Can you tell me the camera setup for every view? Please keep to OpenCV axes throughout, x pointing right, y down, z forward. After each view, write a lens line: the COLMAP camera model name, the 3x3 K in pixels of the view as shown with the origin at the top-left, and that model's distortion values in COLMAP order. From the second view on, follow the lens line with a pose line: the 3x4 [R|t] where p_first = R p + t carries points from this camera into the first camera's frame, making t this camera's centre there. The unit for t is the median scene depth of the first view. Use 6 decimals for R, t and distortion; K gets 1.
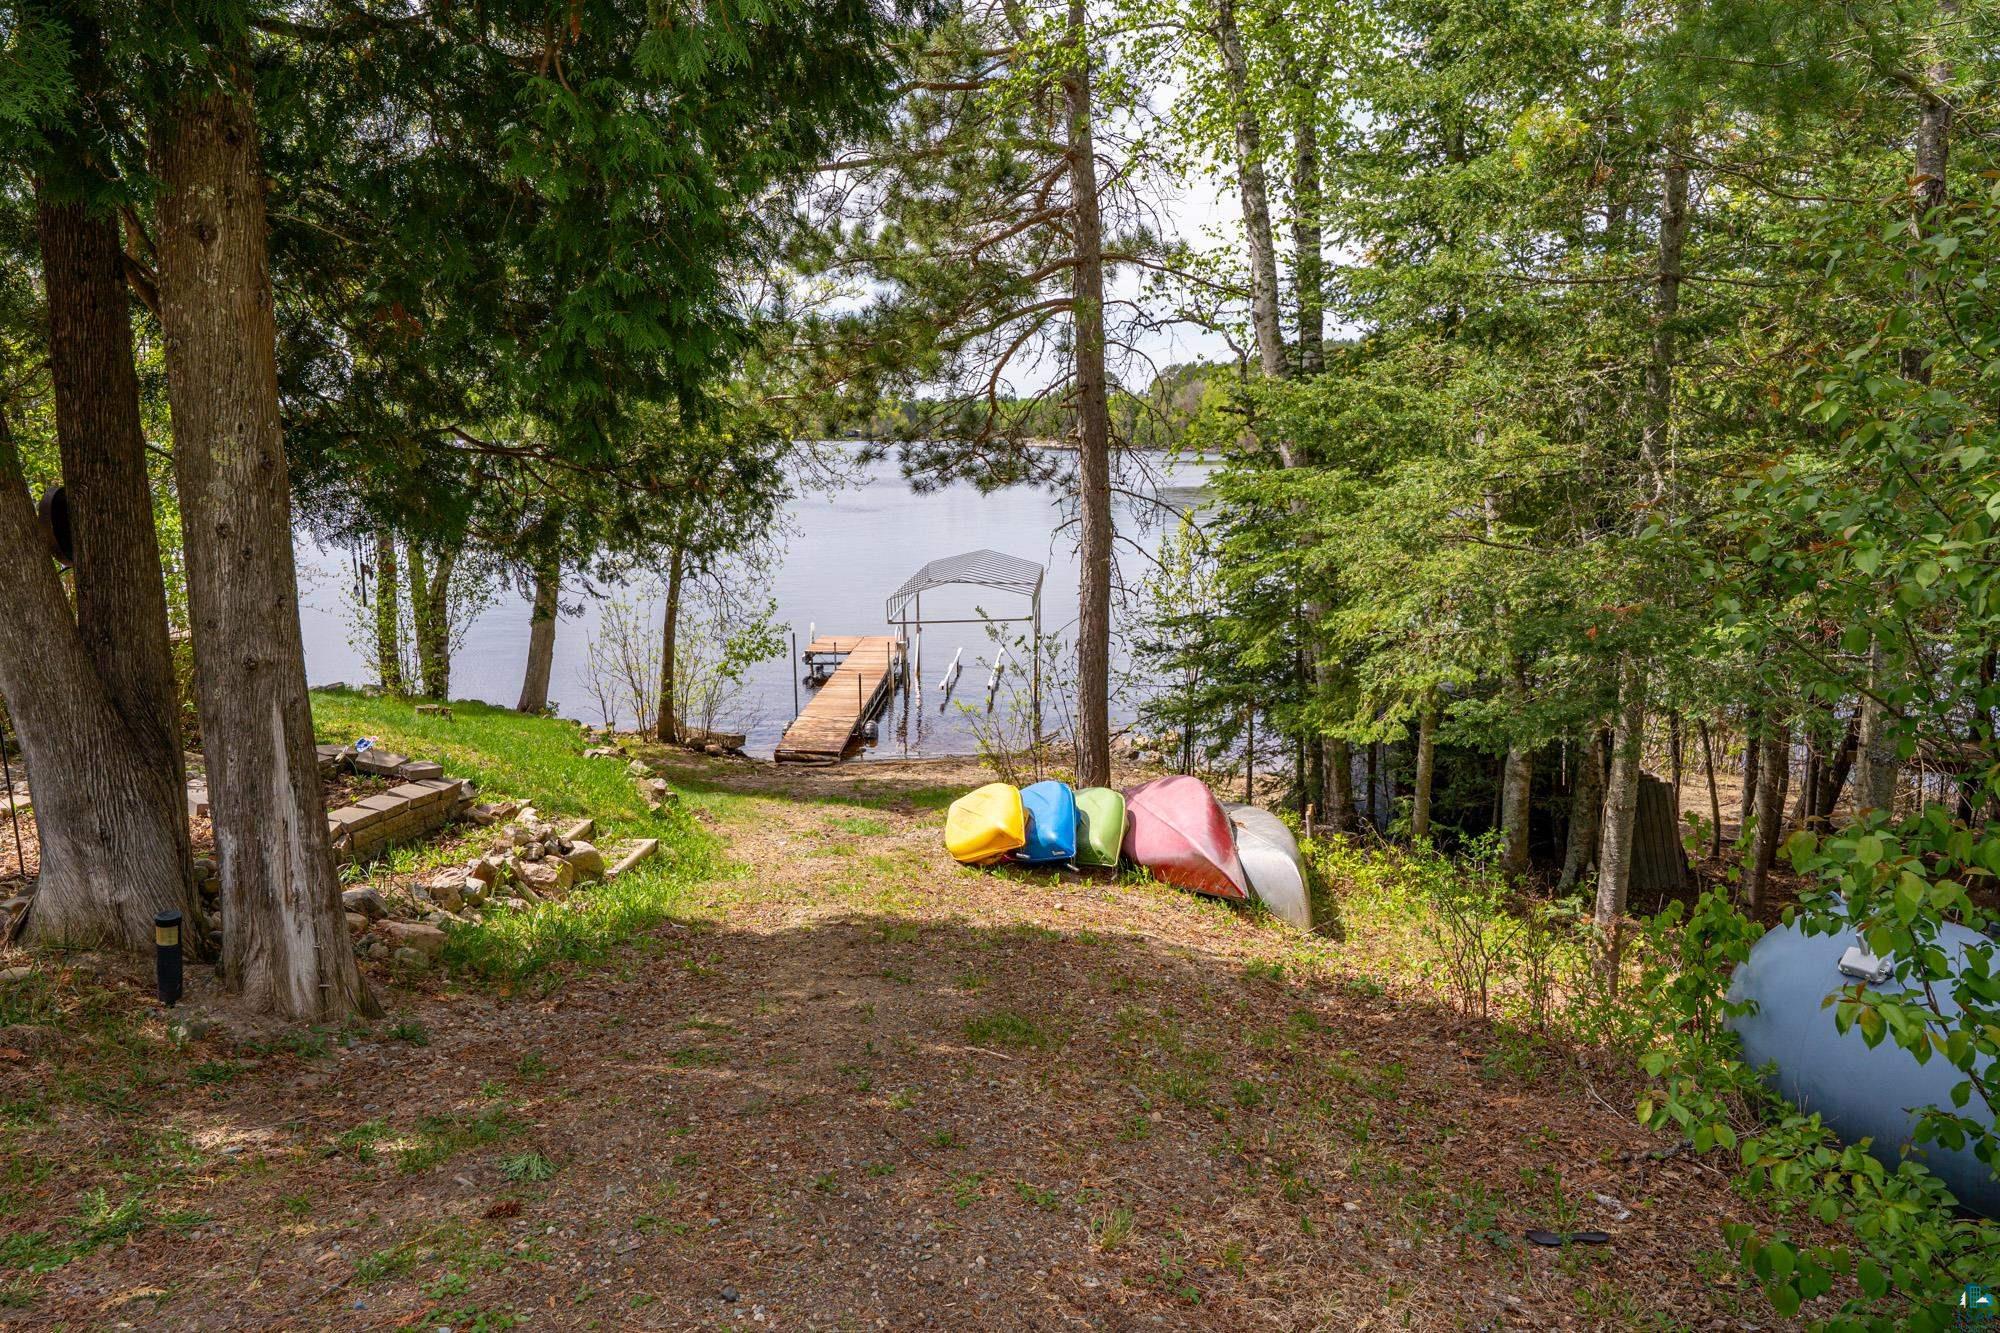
lens RADIAL K [[1333.0, 0, 993.3], [0, 1333.0, 670.9], [0, 0, 1]] dist [0.007824, -0.005341]
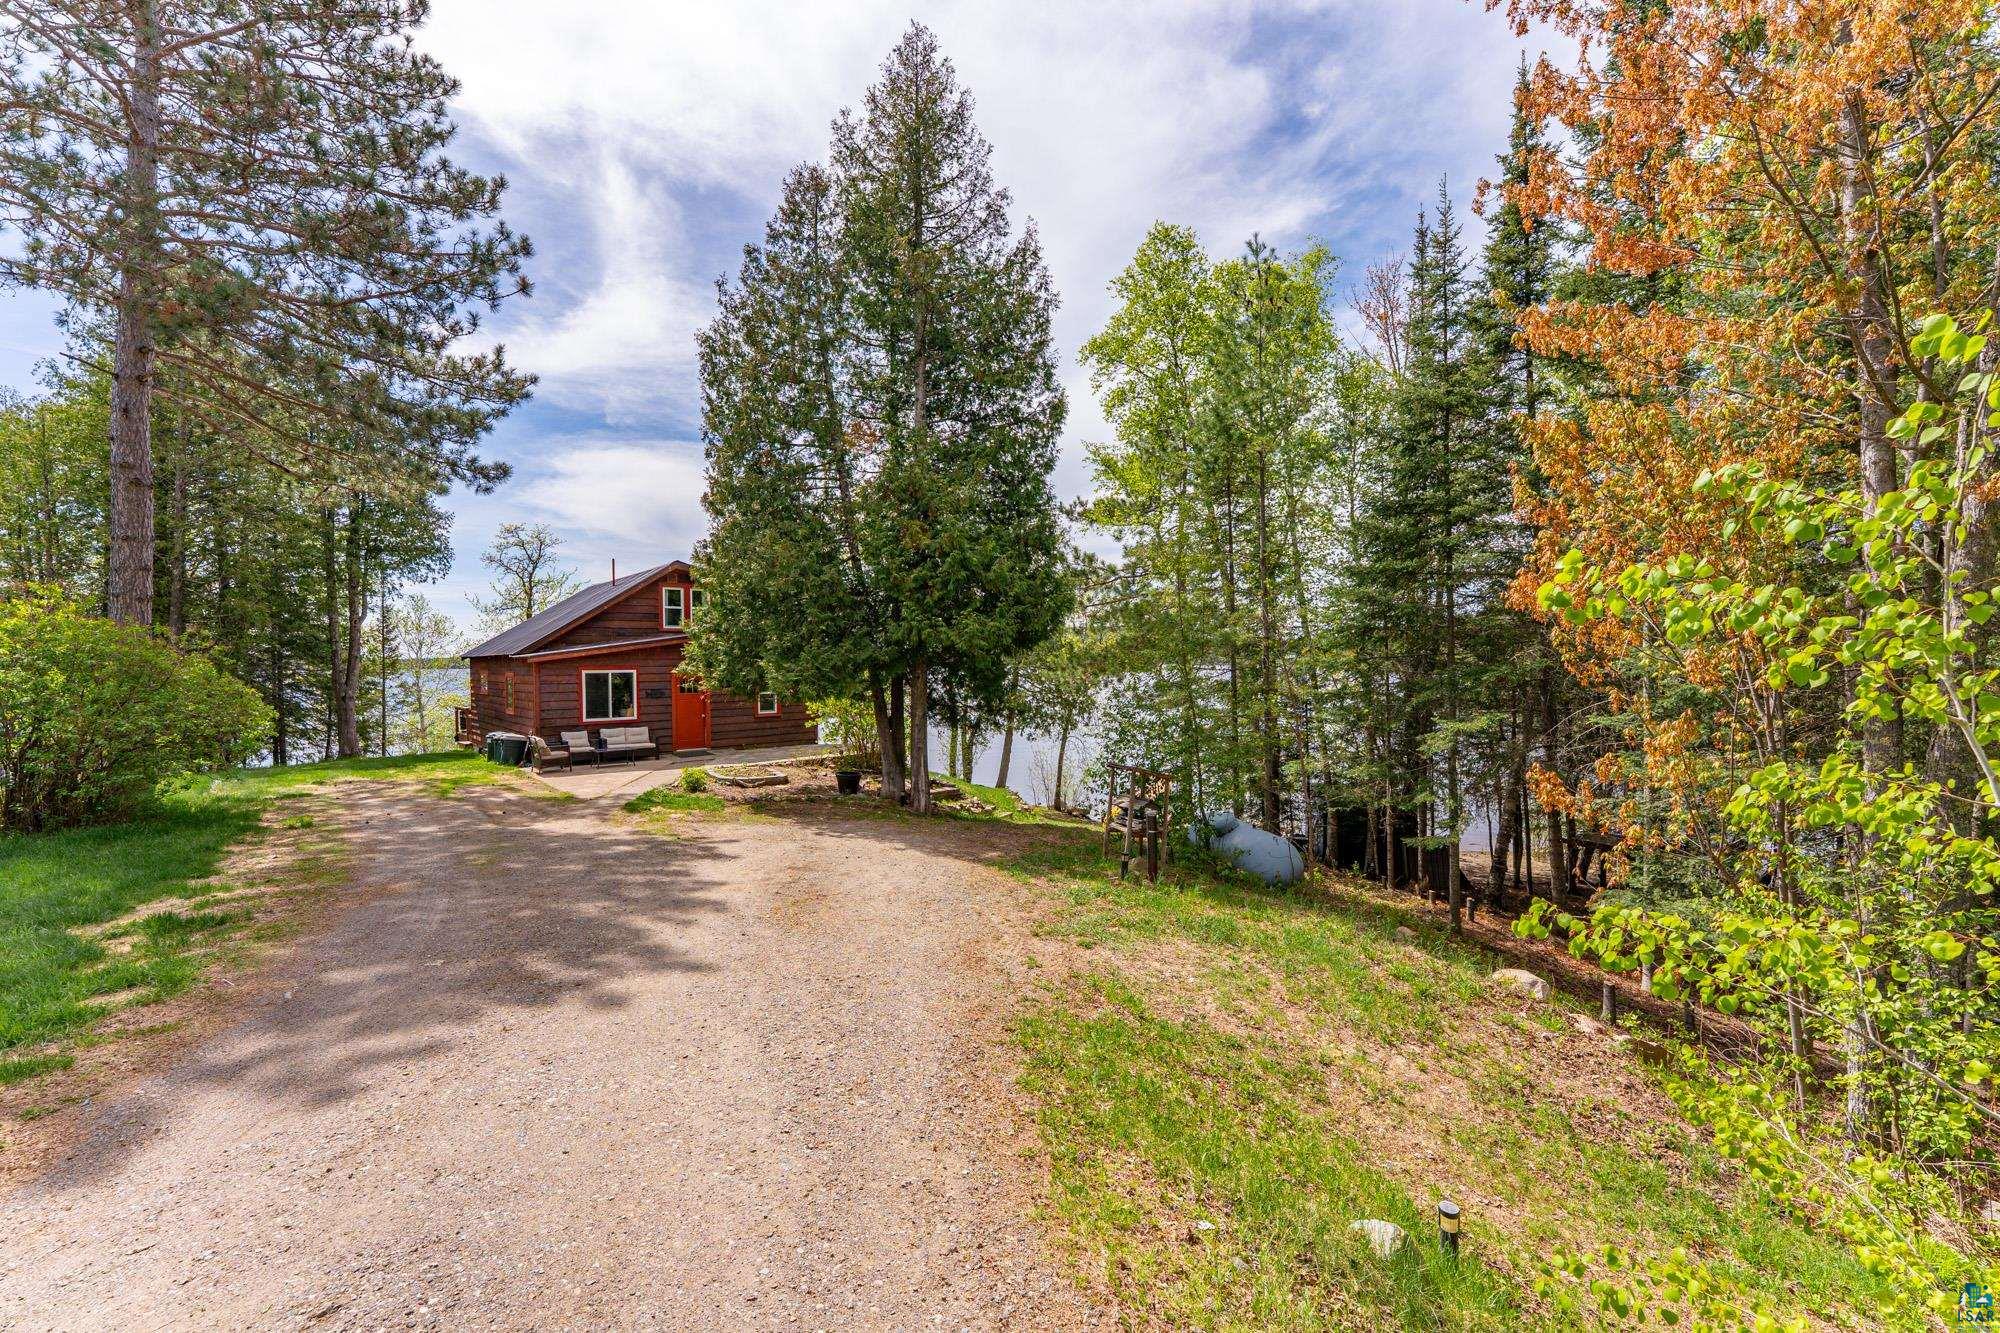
lens RADIAL K [[807.1, 0, 991.7], [0, 807.1, 671.8], [0, 0, 1]] dist [0.012737, -0.004333]
pose [[0.926095, 0.000805, -0.377290, 0.218040], [-0.061191, 0.987079, -0.148093, 0.035455], [0.372295, 0.160235, 0.914178, -0.453613]]
